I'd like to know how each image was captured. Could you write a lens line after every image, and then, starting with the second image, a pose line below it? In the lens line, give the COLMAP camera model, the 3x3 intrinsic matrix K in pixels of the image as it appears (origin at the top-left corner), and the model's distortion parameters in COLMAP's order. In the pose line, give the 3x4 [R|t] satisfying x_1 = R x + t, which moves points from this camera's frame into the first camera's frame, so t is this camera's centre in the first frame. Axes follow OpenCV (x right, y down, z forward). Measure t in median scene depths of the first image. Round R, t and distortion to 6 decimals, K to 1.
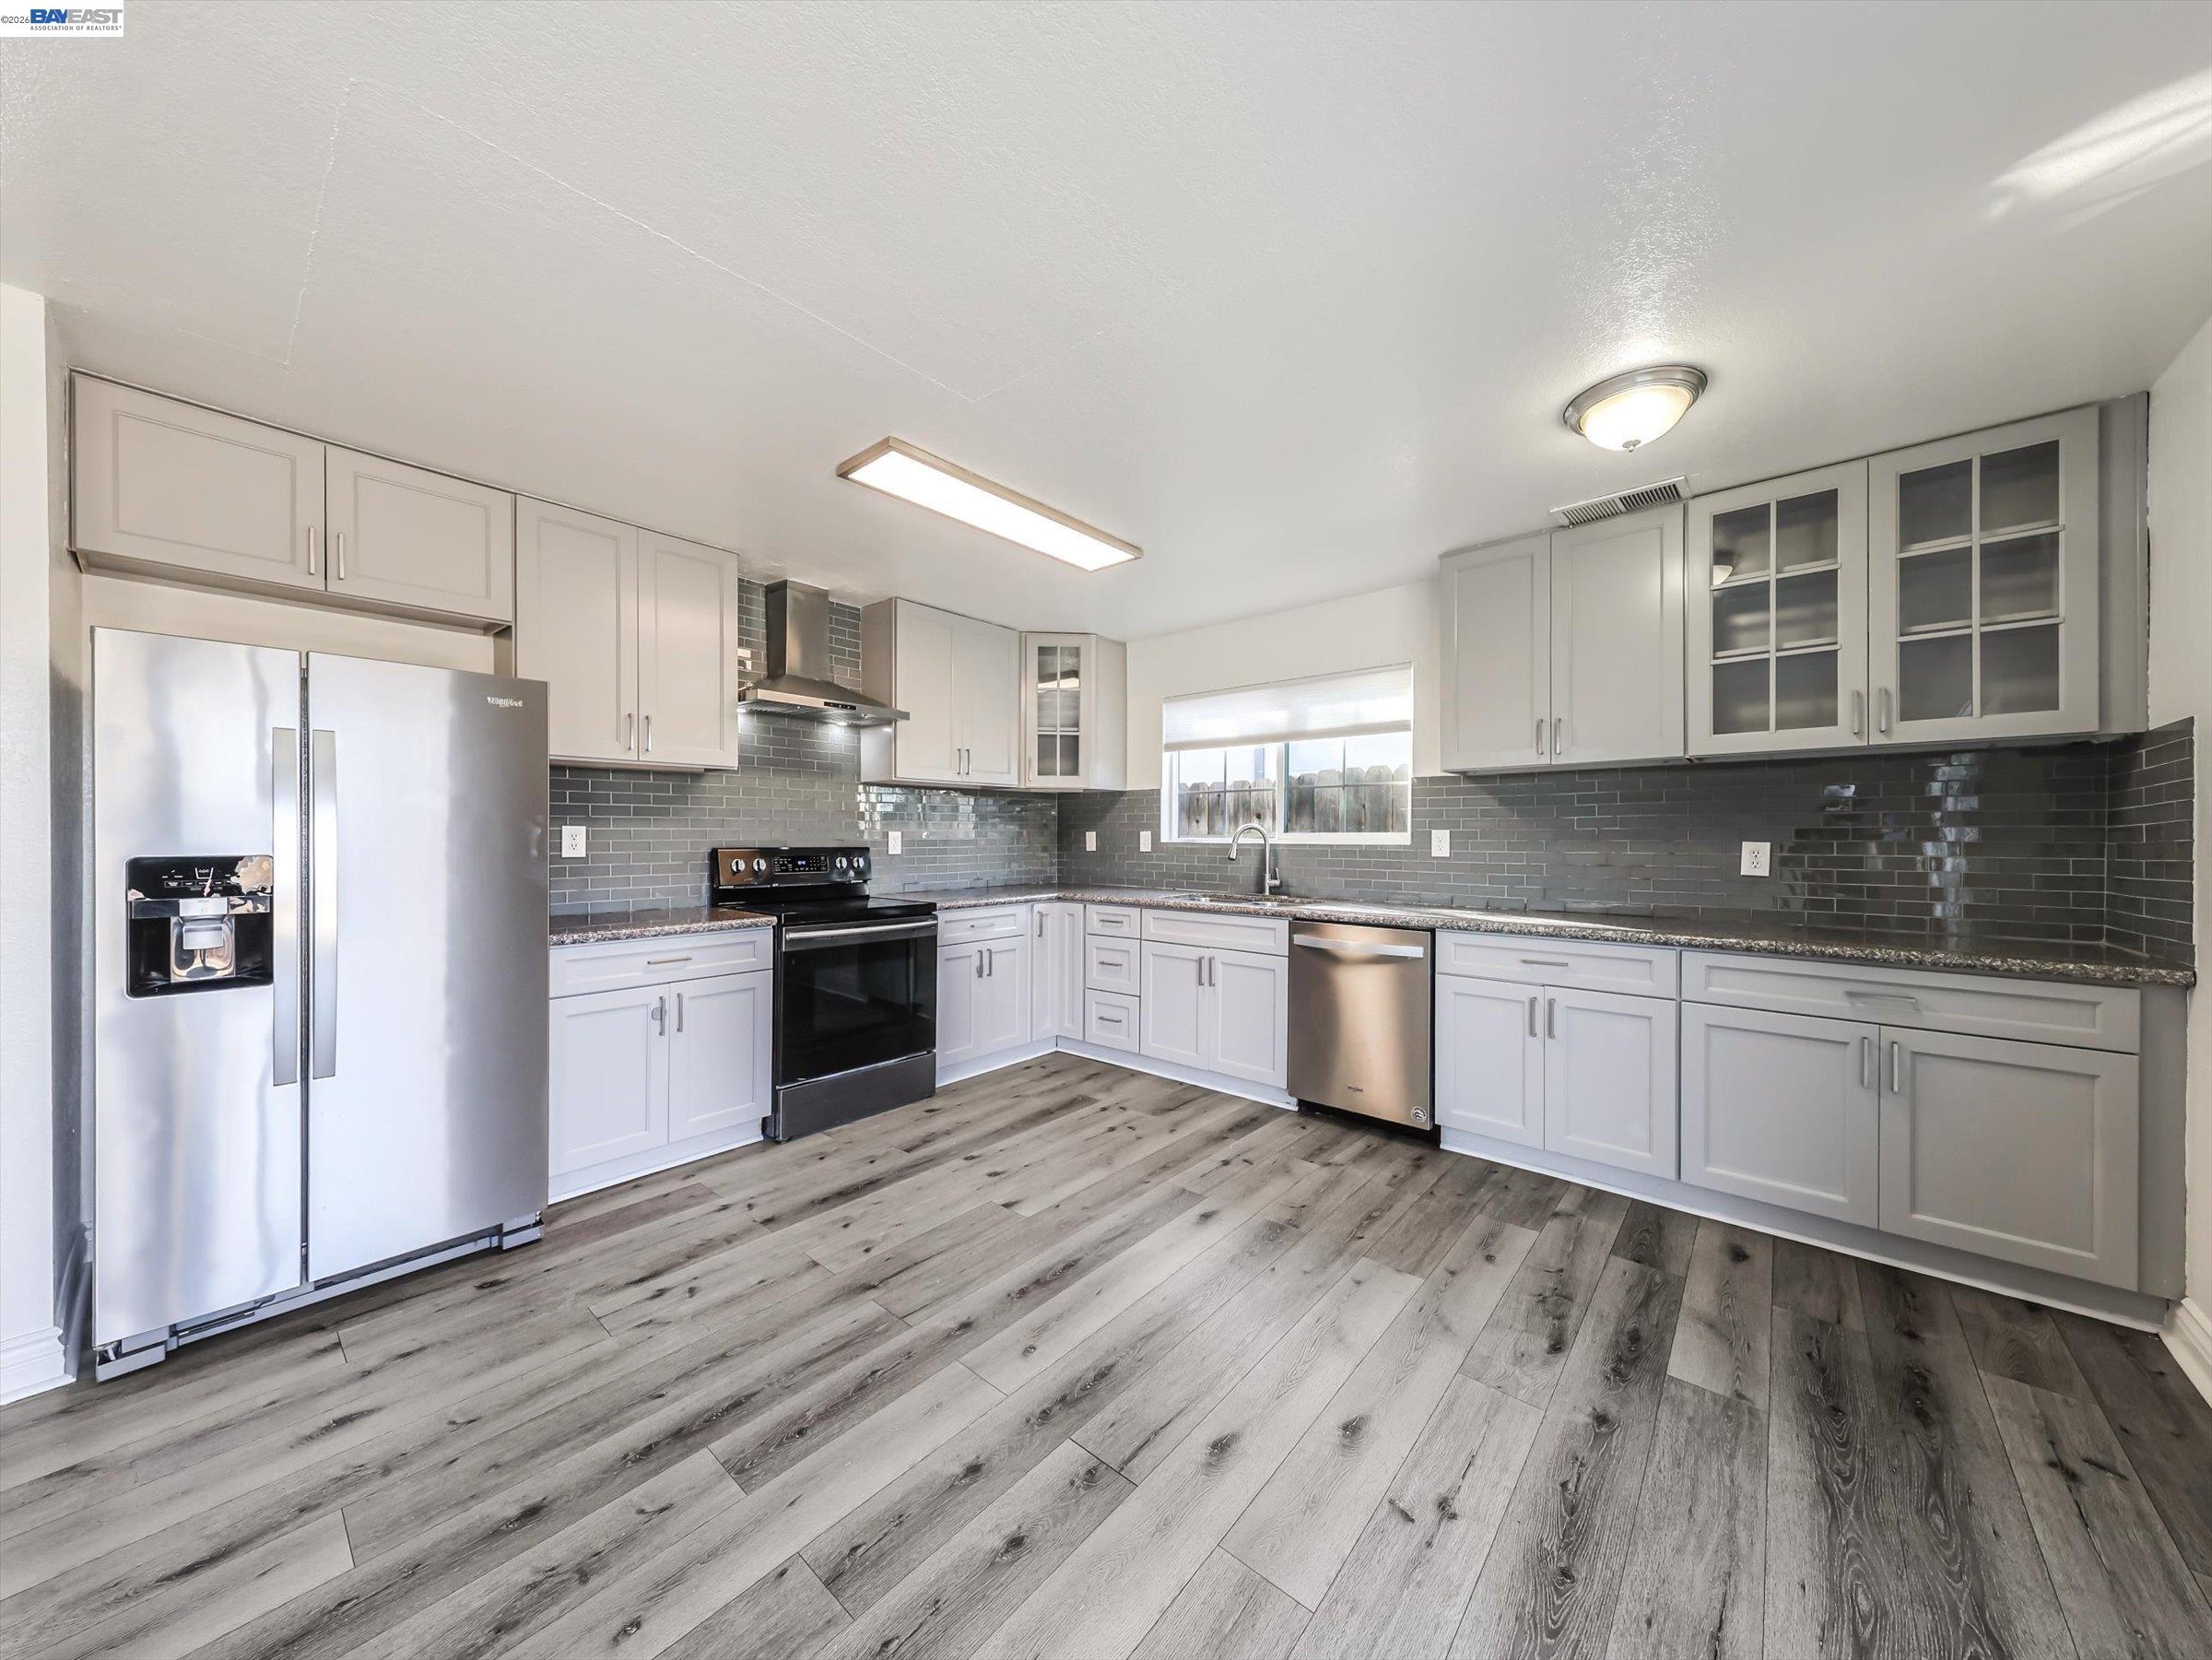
lens RADIAL K [[754.4, 0, 1123.7], [0, 754.4, 833.9], [0, 0, 1]] dist [-0.000212, -0.000397]
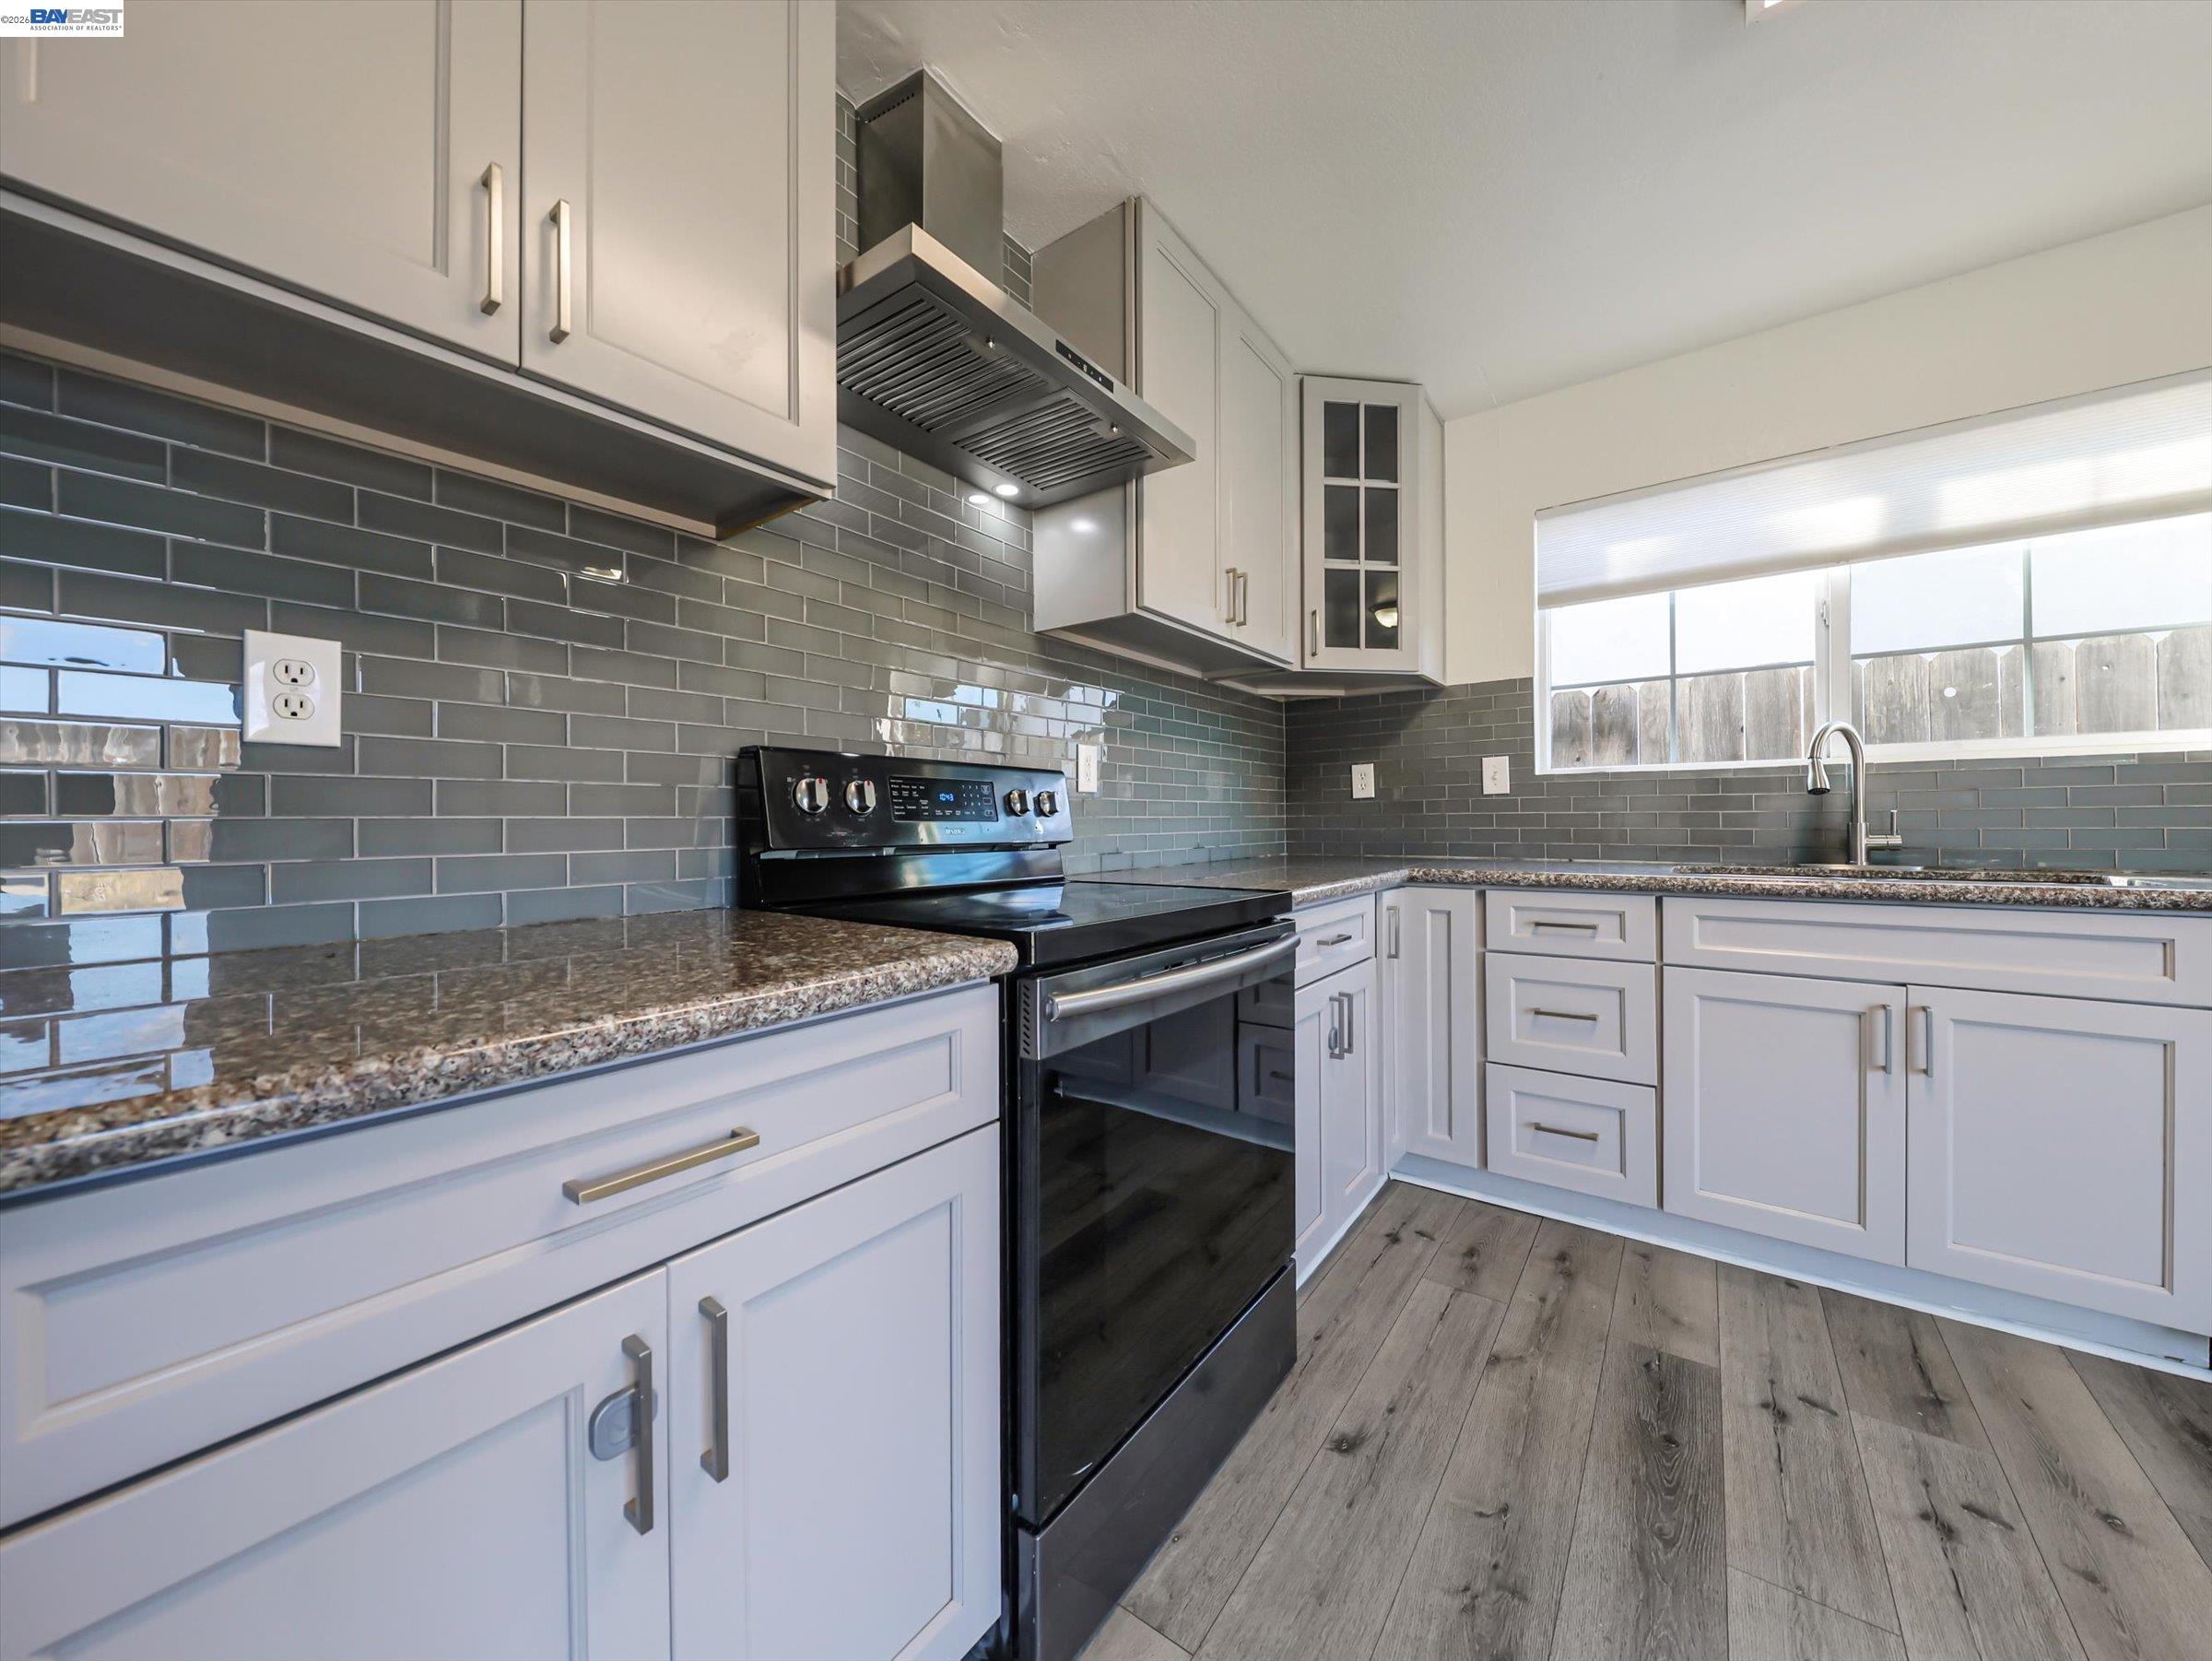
lens RADIAL K [[780.7, 0, 1105.5], [0, 780.7, 822.3], [0, 0, 1]] dist [0.001618, -0.003802]
pose [[0.998788, -0.010203, 0.048159, -0.414962], [0.010235, 0.999948, -0.000422, 0.060688], [-0.048152, 0.000914, 0.998840, 0.657349]]
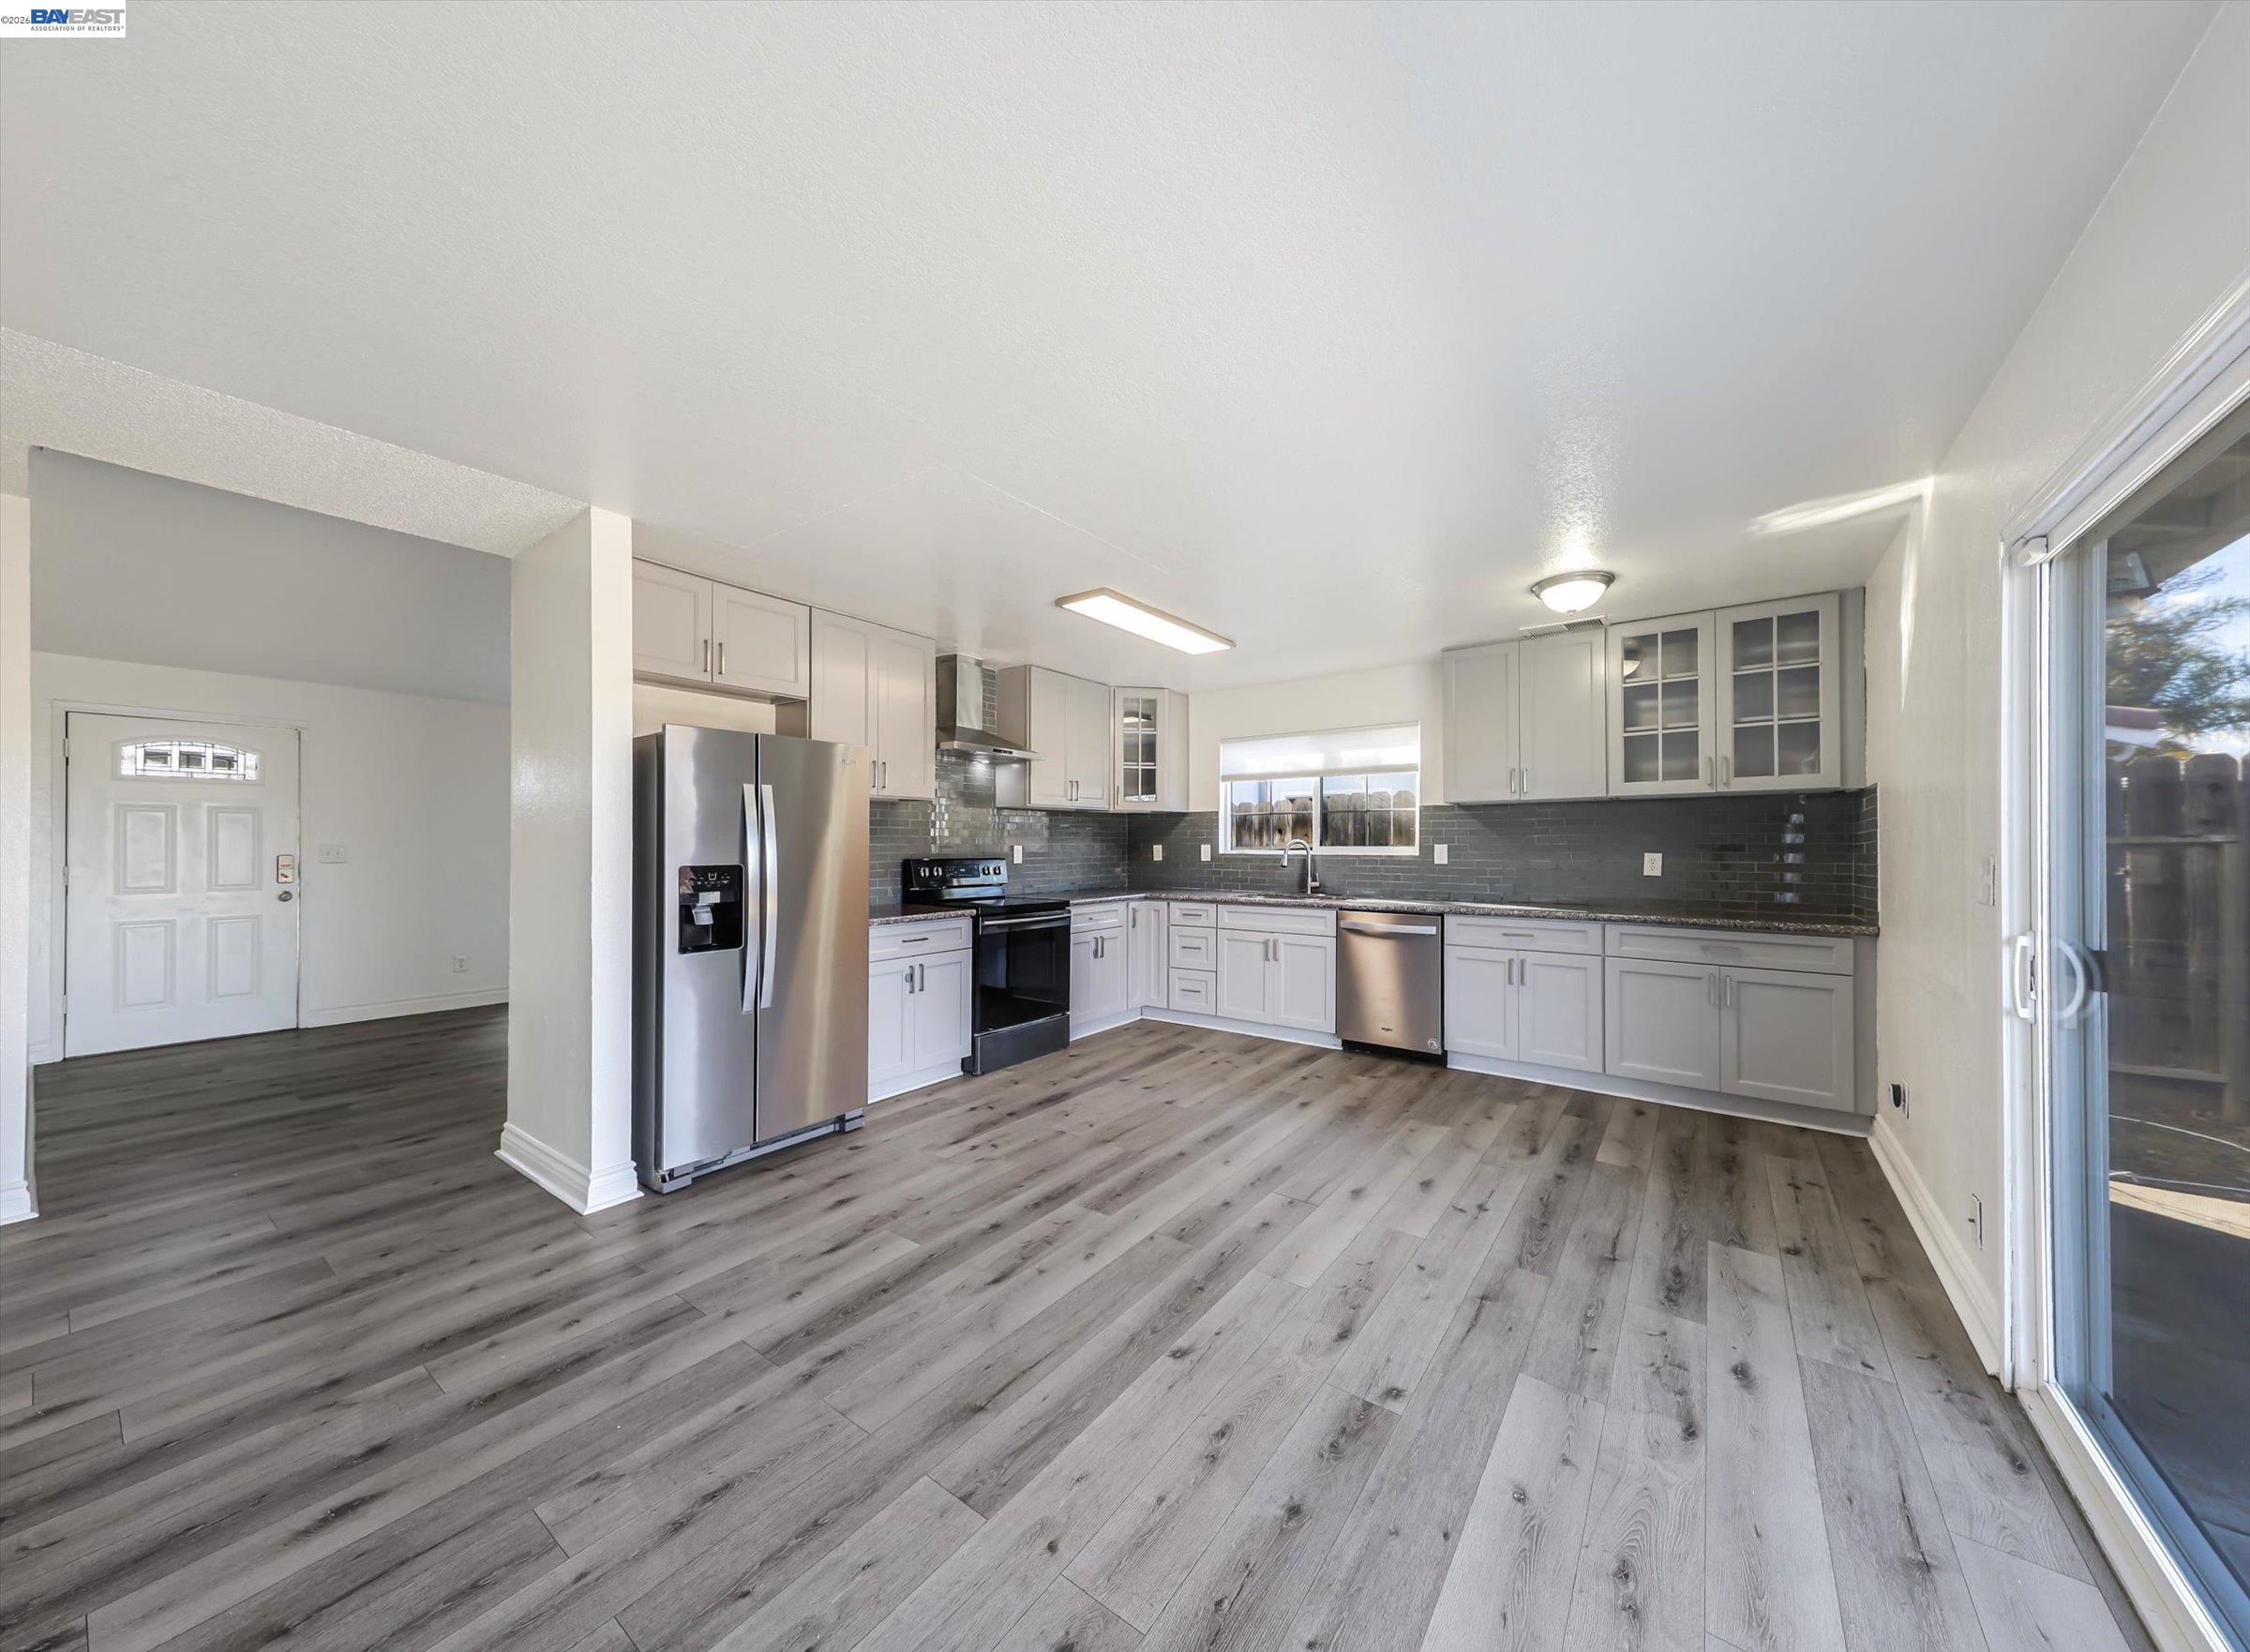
lens RADIAL K [[752.8, 0, 1148.2], [0, 752.8, 836.2], [0, 0, 1]] dist [0.001227, 0.000022]
pose [[0.996996, -0.000121, 0.077456, -0.240857], [0.000947, 0.999943, -0.010624, -0.006890], [-0.077450, 0.010665, 0.996939, -0.360586]]
